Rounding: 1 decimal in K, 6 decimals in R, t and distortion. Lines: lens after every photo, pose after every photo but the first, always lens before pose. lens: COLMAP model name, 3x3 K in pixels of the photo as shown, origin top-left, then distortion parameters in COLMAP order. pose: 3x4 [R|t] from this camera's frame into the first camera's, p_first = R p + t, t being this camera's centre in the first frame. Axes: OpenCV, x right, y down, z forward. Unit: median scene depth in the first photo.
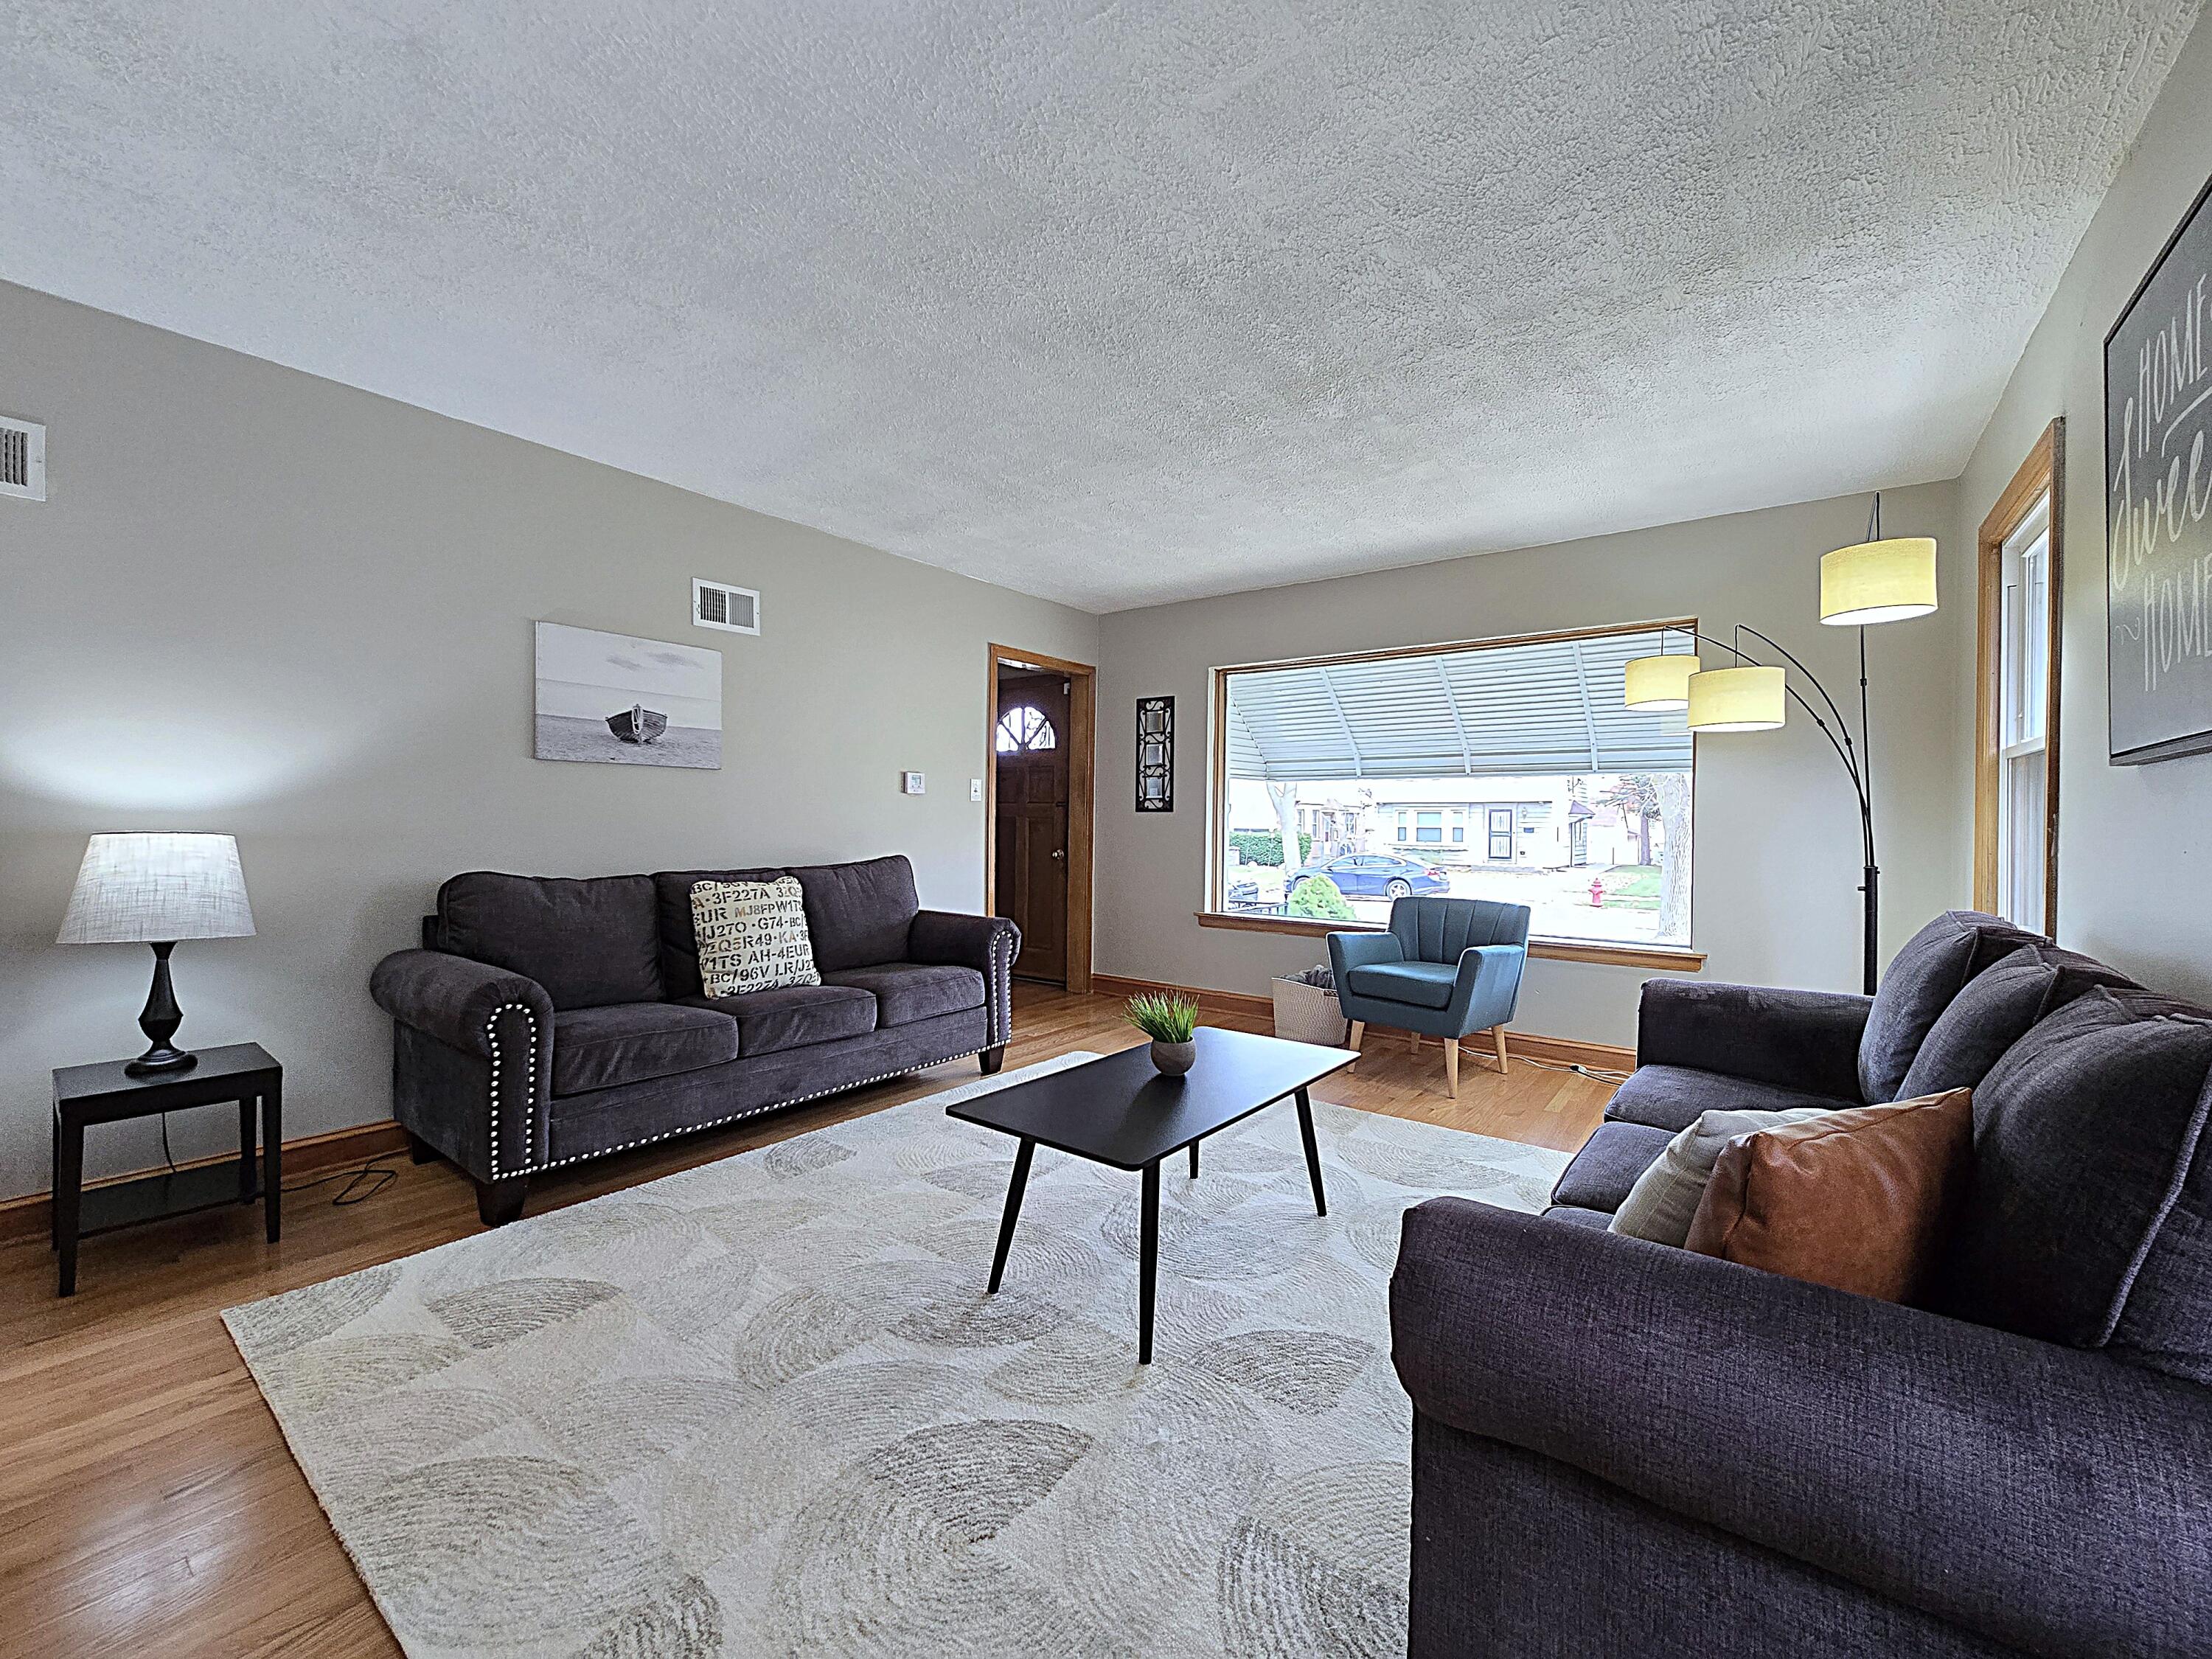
lens RADIAL K [[907.2, 0, 1122.2], [0, 907.2, 822.3], [0, 0, 1]] dist [-0.000101, -0.001211]
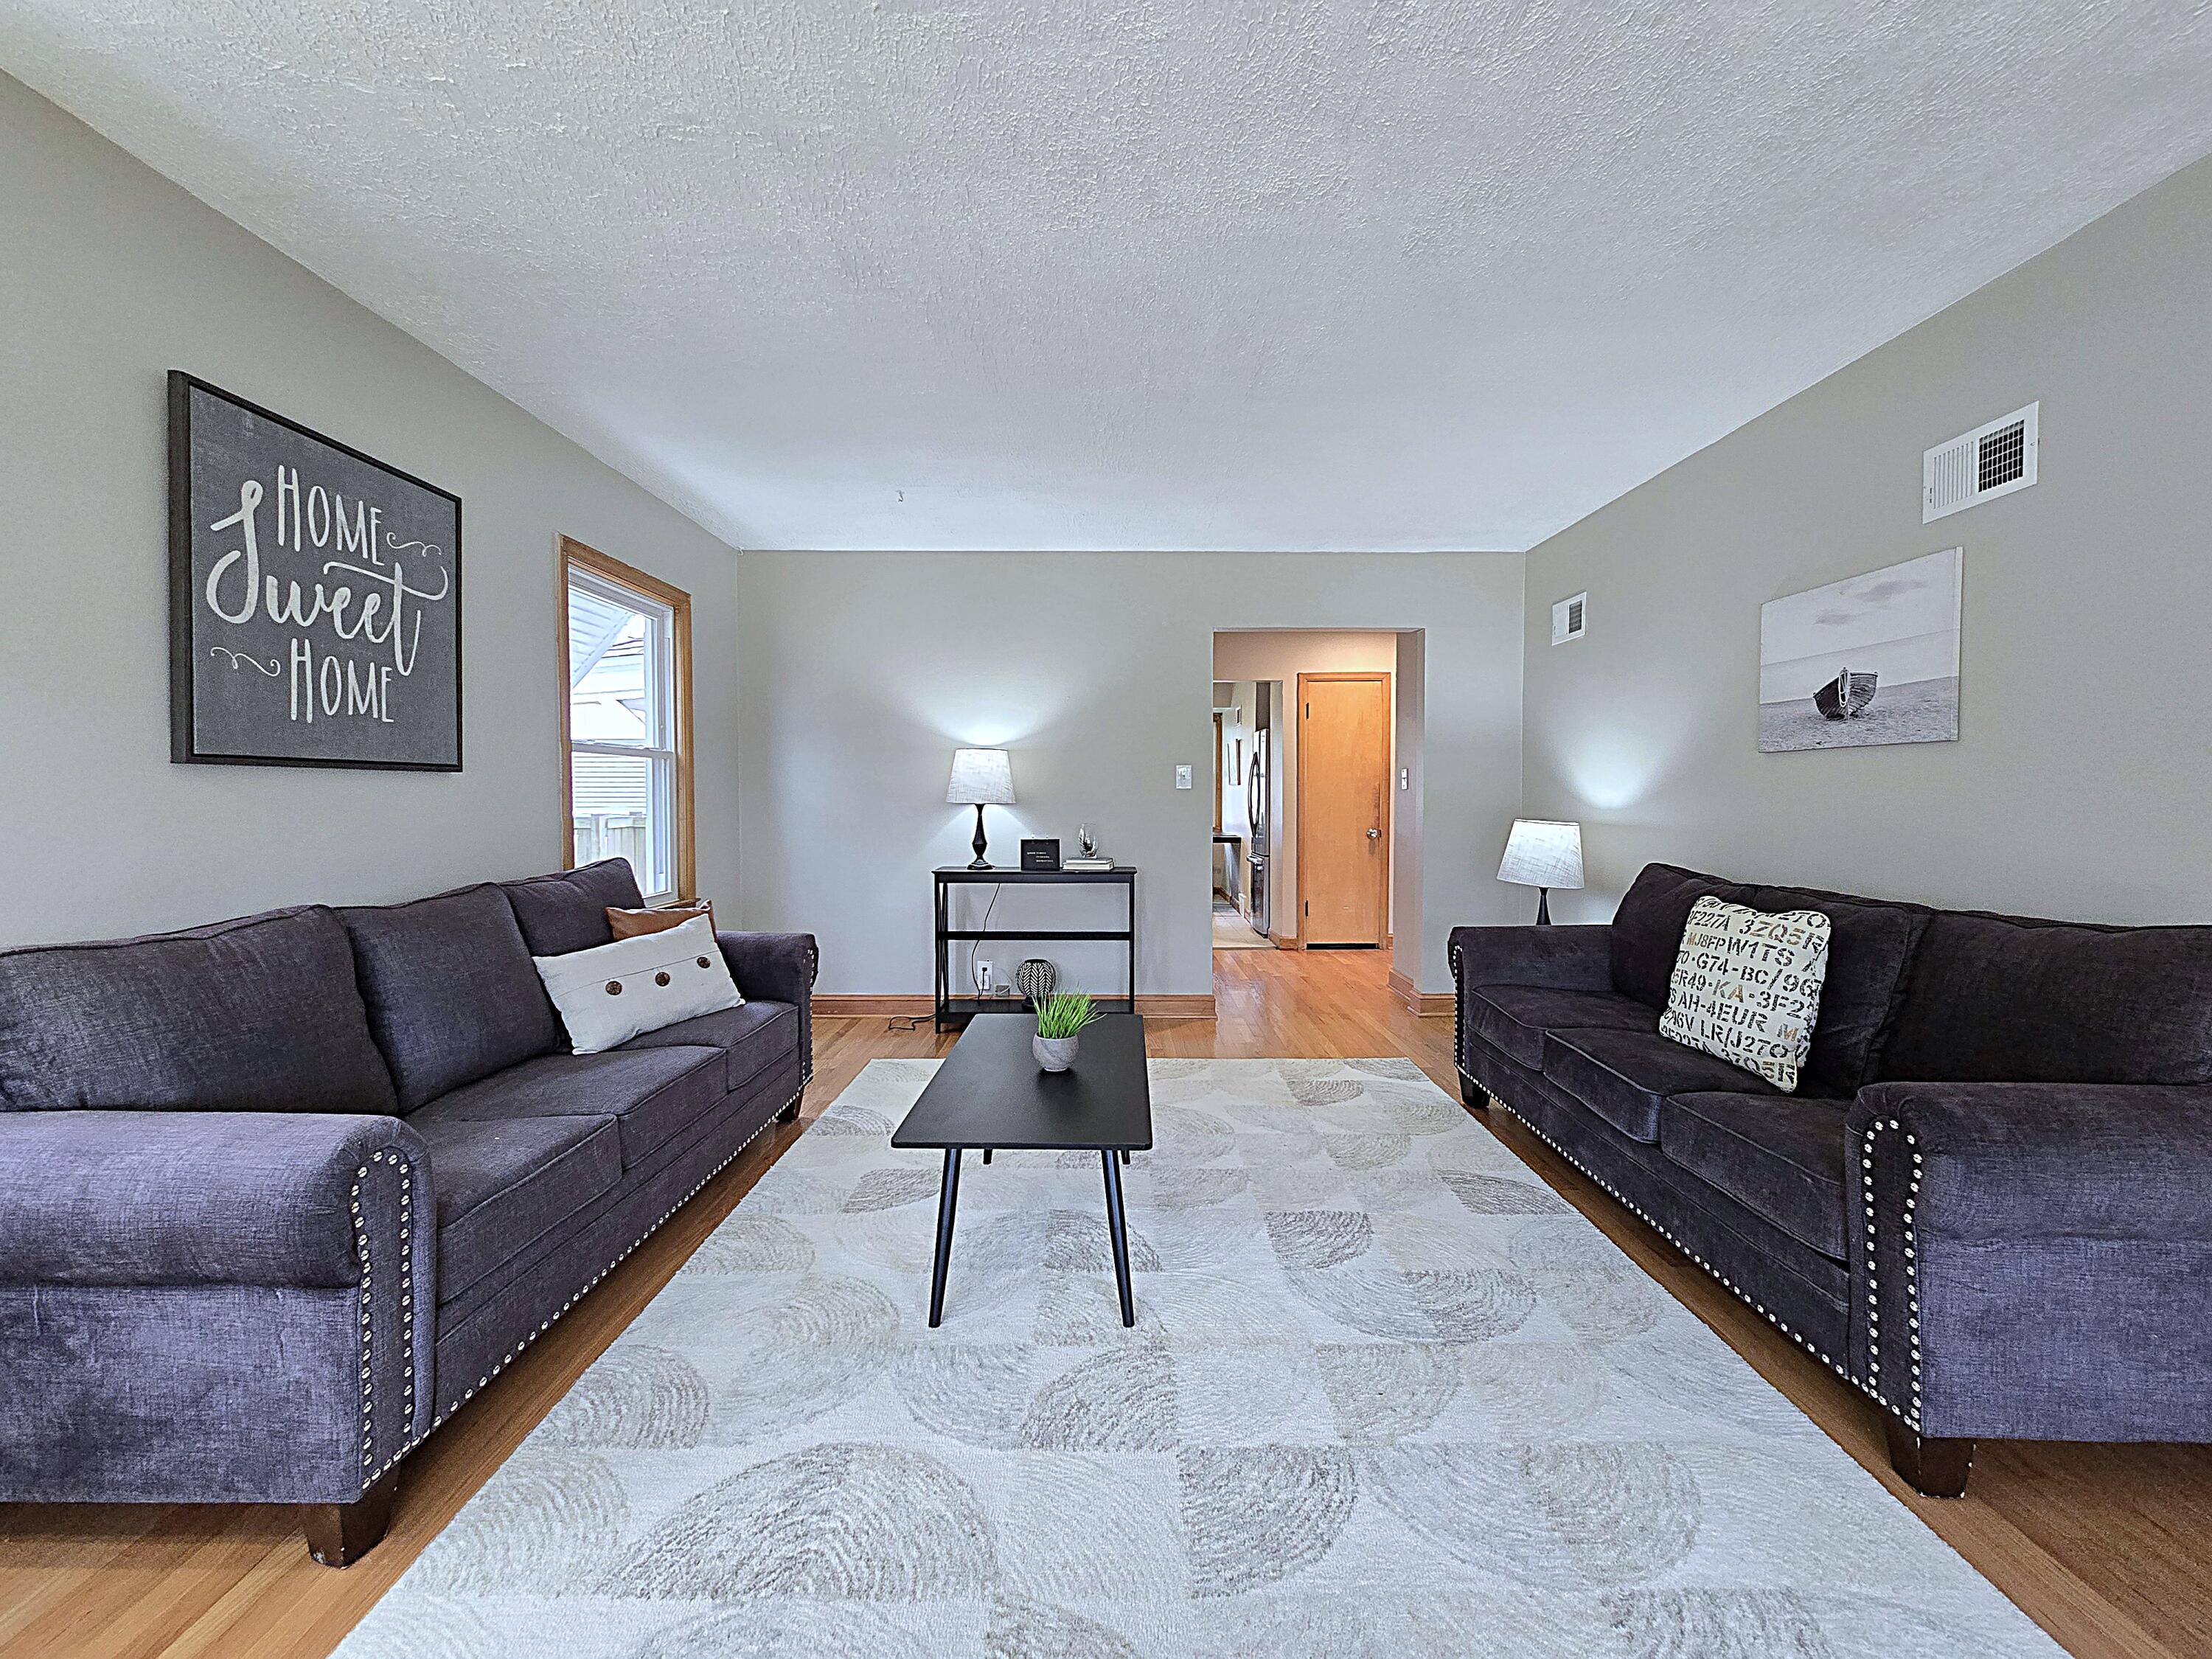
lens RADIAL K [[904.3, 0, 1123.1], [0, 904.3, 821.1], [0, 0, 1]] dist [-0.000234, 0.000209]
pose [[-0.793810, 0.006263, -0.608133, 0.405570], [-0.010069, 0.999675, 0.023438, -0.013691], [0.608082, 0.024729, -0.793489, 1.236897]]
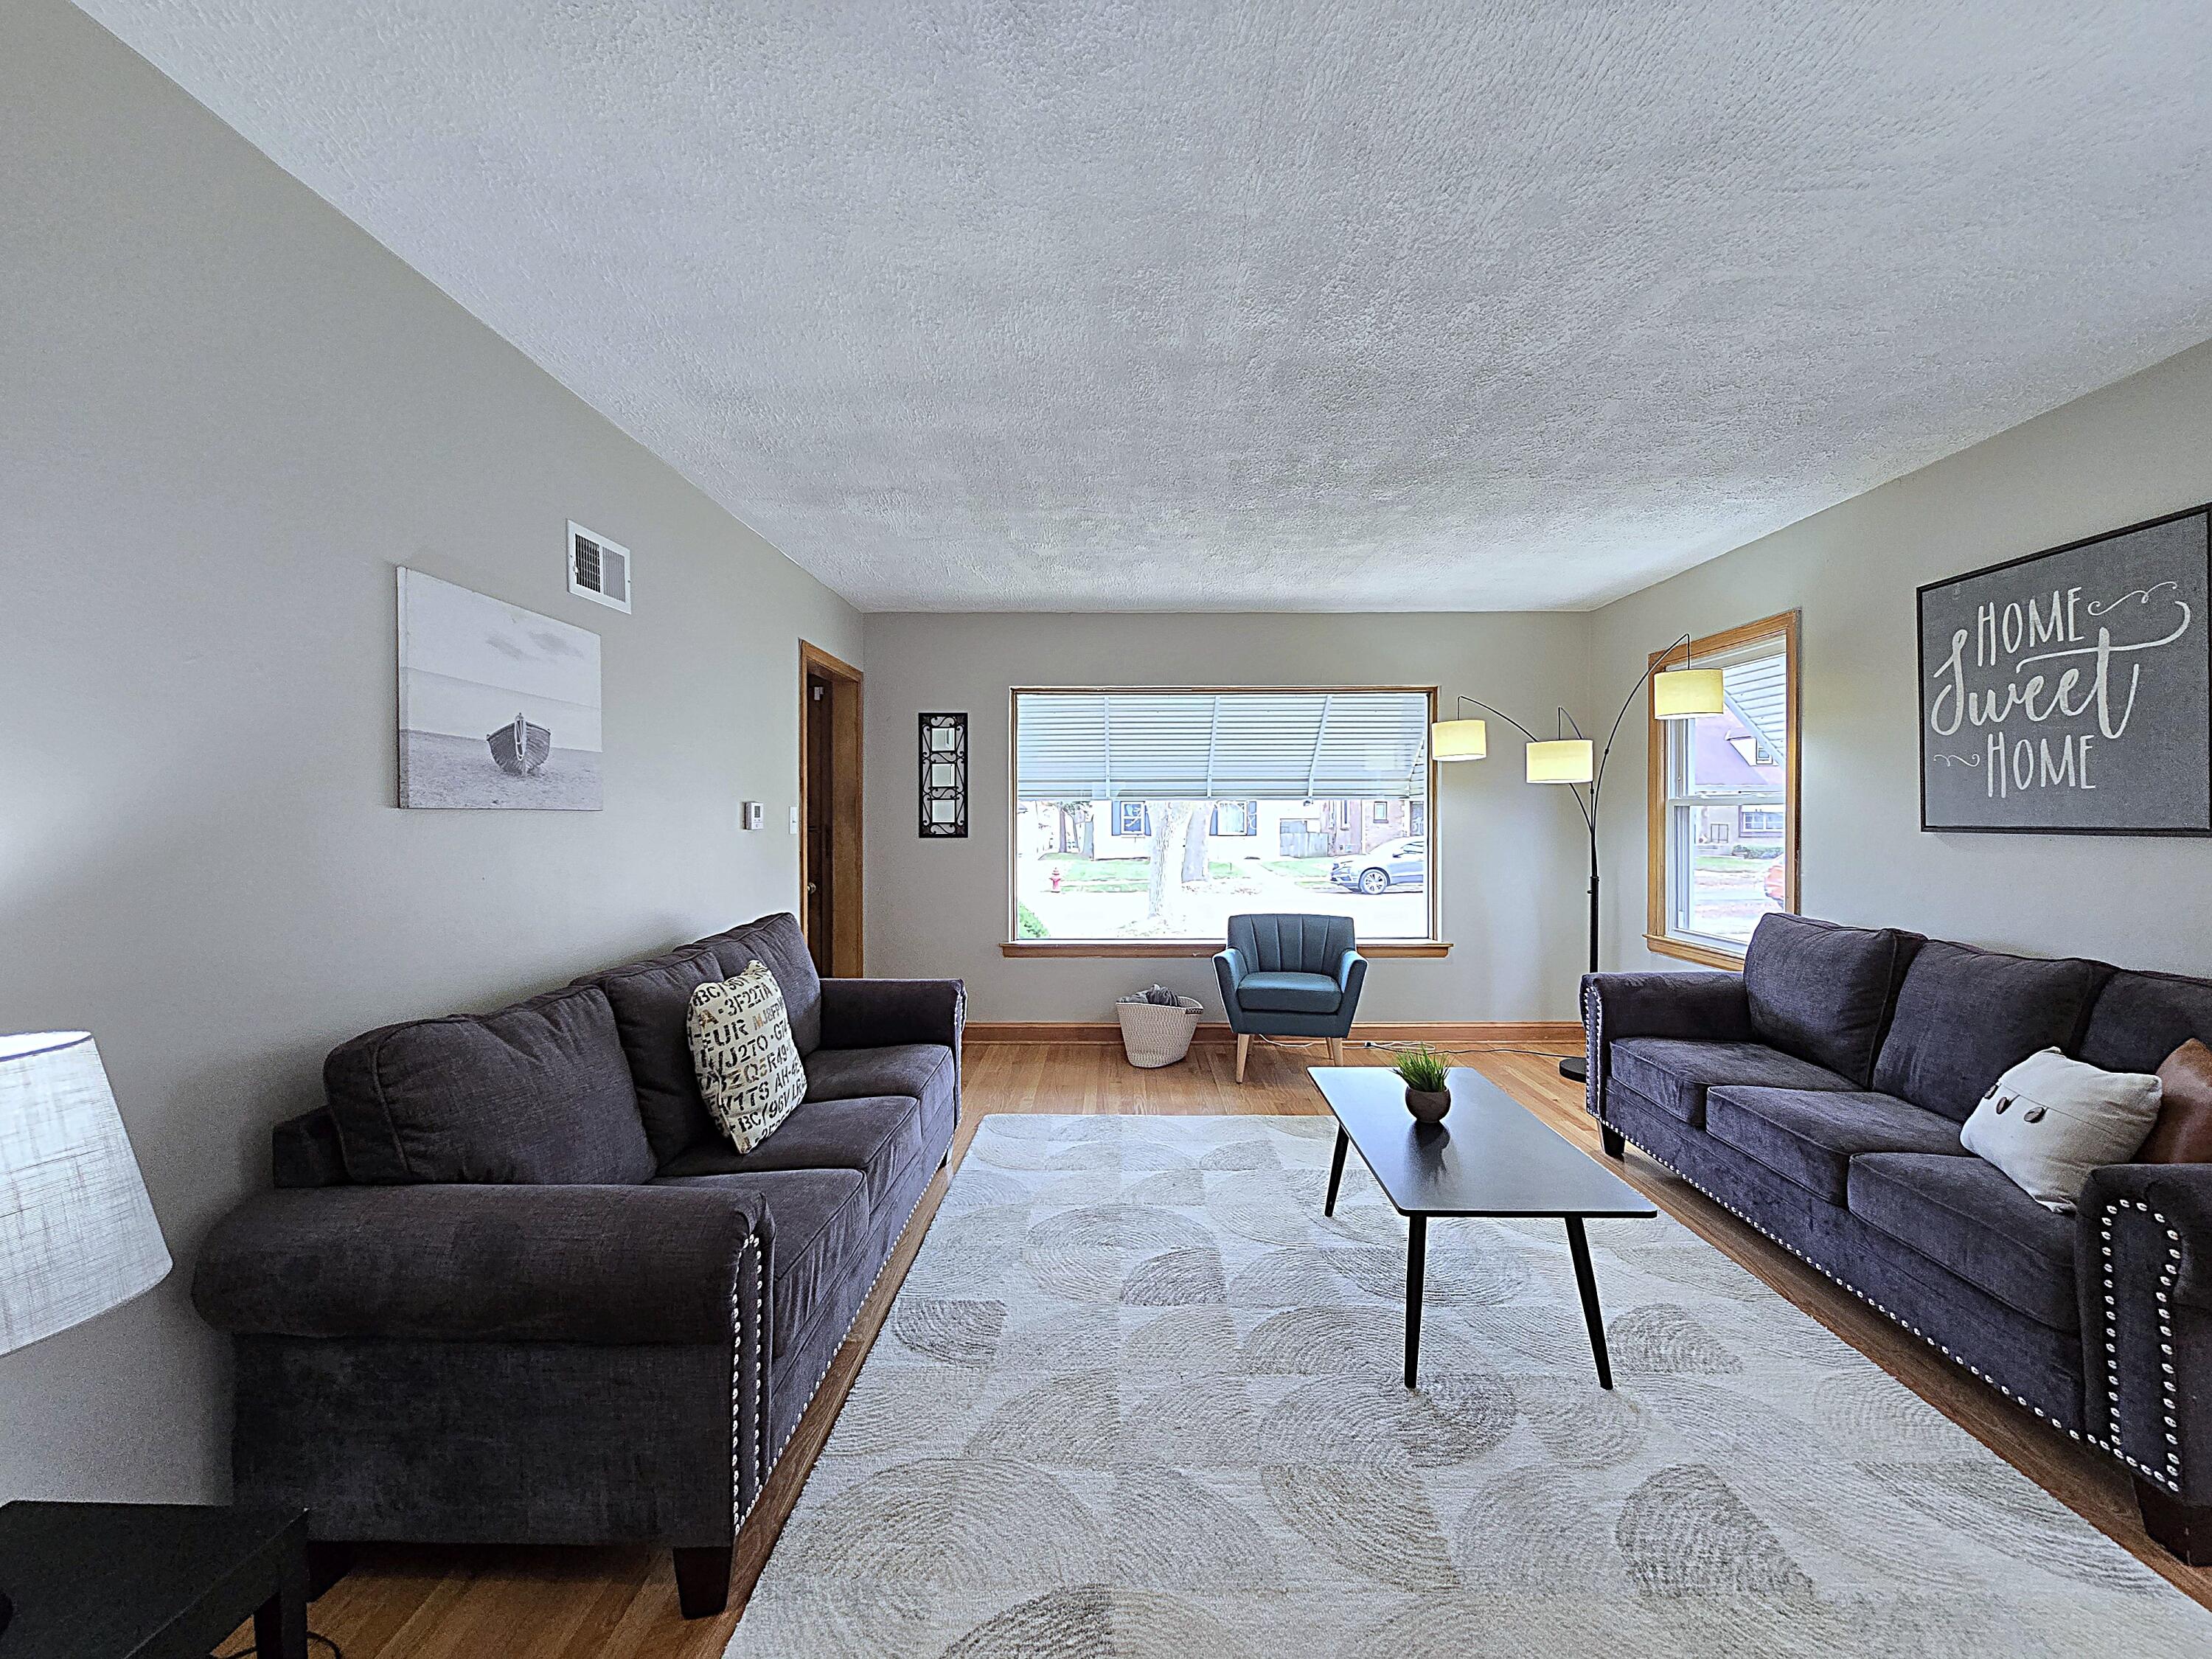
lens RADIAL K [[904.3, 0, 1123.1], [0, 904.3, 821.1], [0, 0, 1]] dist [-0.000234, 0.000209]
pose [[0.801017, -0.016252, 0.598421, -0.576061], [0.011493, 0.999865, 0.011770, -0.058347], [-0.598532, -0.002550, 0.801095, 0.250986]]
